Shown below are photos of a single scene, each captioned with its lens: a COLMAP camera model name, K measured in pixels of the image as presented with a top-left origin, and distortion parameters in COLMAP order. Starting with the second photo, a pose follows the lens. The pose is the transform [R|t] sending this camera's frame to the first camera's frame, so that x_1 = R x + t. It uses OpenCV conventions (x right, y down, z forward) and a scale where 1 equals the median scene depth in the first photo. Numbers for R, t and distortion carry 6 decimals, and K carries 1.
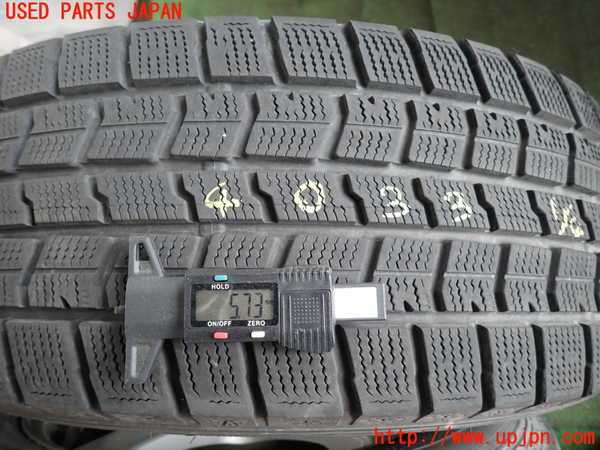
lens RADIAL K [[441.6, 0, 299.8], [0, 441.6, 224.1], [0, 0, 1]] dist [0.024534, -0.005954]
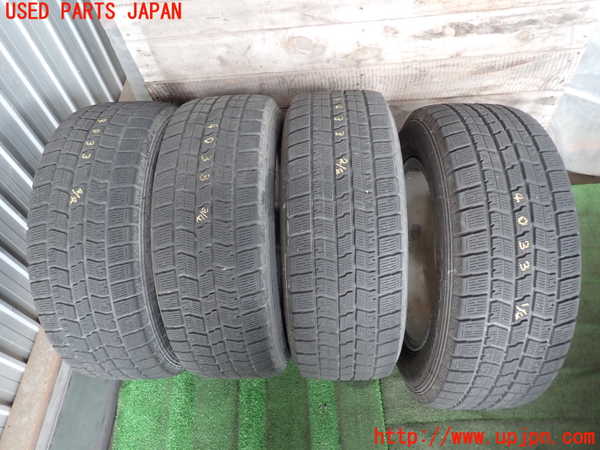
lens RADIAL K [[441.6, 0, 299.4], [0, 441.6, 226.2], [0, 0, 1]] dist [0.024534, -0.005954]
pose [[0.019501, 0.964047, -0.265015, 0.922867], [-0.985681, 0.062941, 0.156430, 1.092918], [0.167487, 0.258170, 0.951471, -2.563338]]
